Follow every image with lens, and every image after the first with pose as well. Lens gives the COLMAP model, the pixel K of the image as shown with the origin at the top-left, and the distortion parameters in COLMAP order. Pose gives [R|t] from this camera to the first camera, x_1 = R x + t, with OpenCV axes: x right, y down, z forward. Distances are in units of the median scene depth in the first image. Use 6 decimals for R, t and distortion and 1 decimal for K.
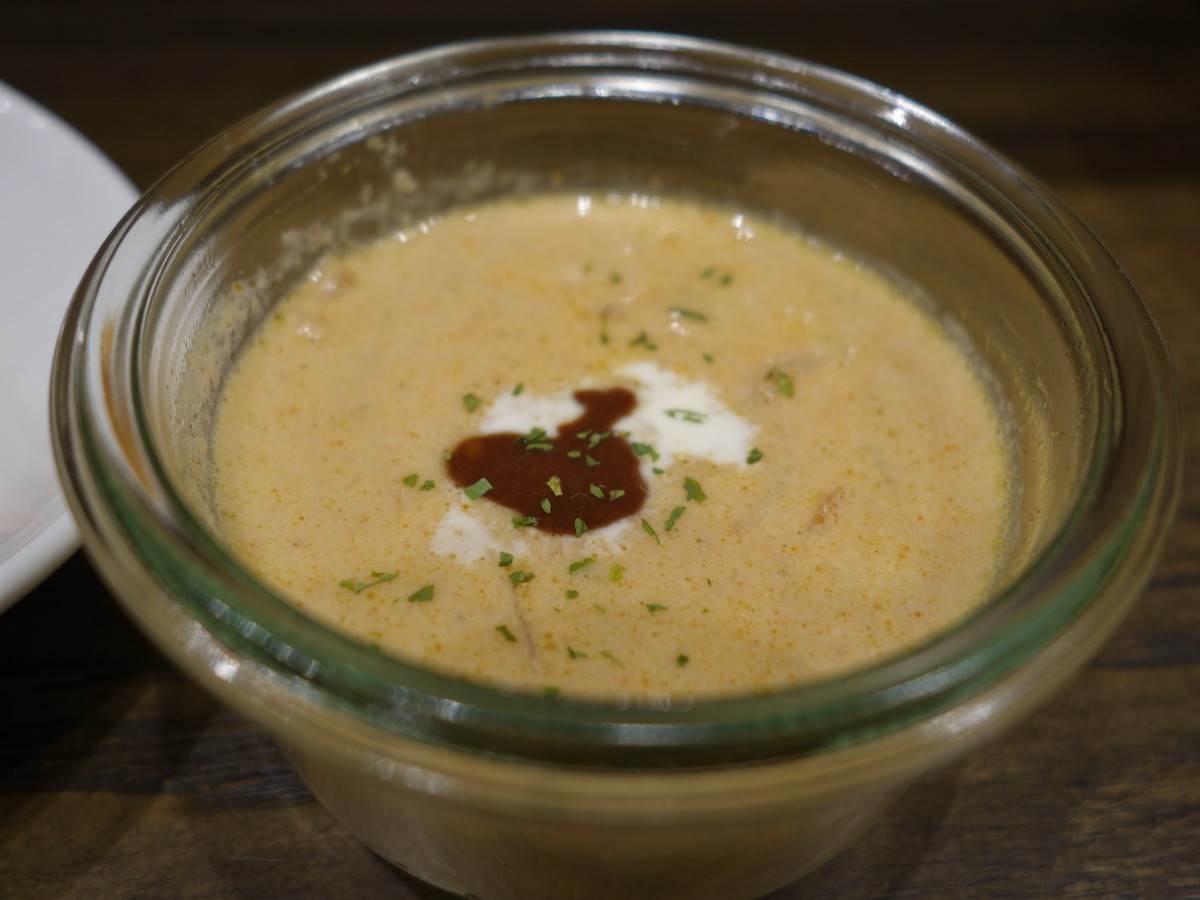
lens RADIAL K [[1014.7, 0, 602.1], [0, 1014.7, 449.2], [0, 0, 1]] dist [0.025695, -0.008455]
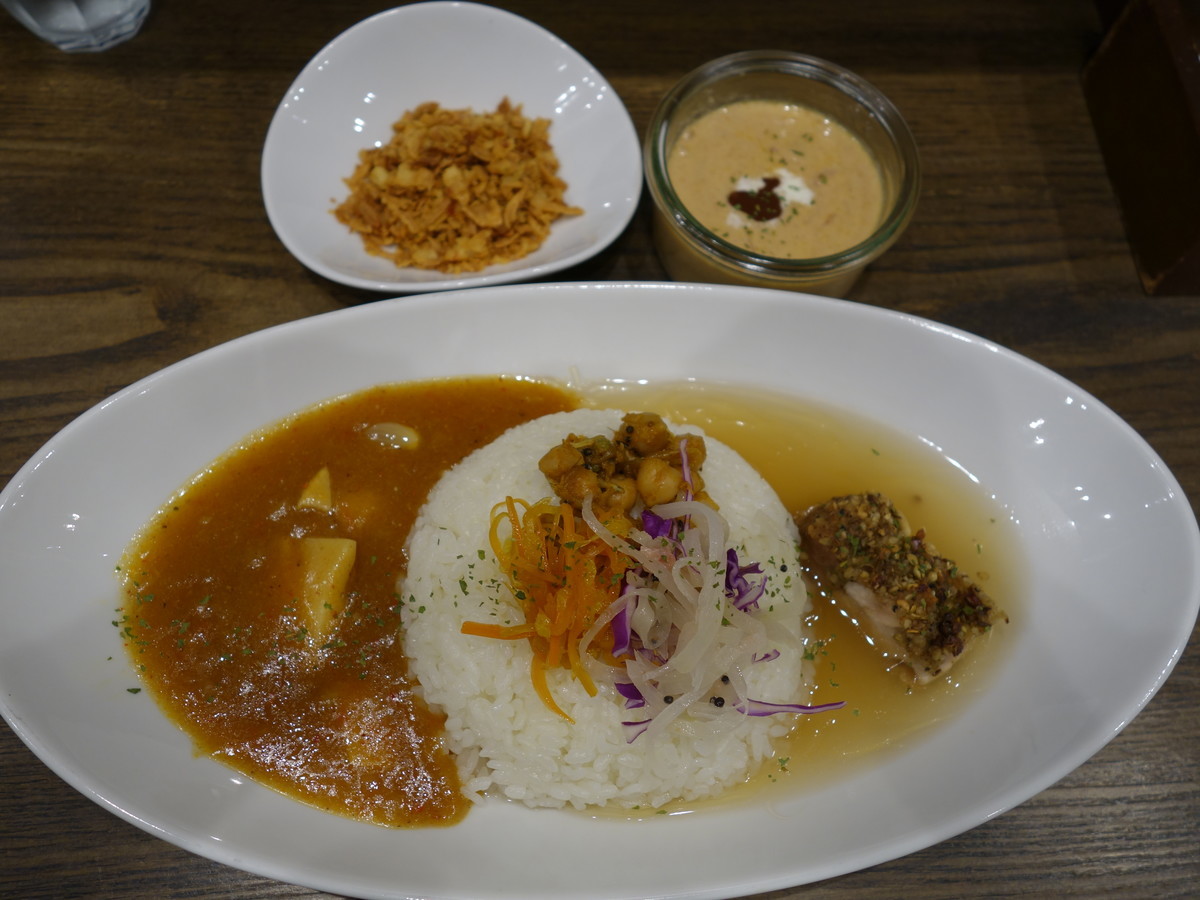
lens RADIAL K [[1014.7, 0, 603.8], [0, 1014.7, 445.1], [0, 0, 1]] dist [0.025695, -0.008455]
pose [[0.997528, 0.070146, -0.004106, -0.494599], [-0.064713, 0.939897, 0.335269, -0.332529], [0.027377, -0.334175, 0.942113, -2.606809]]
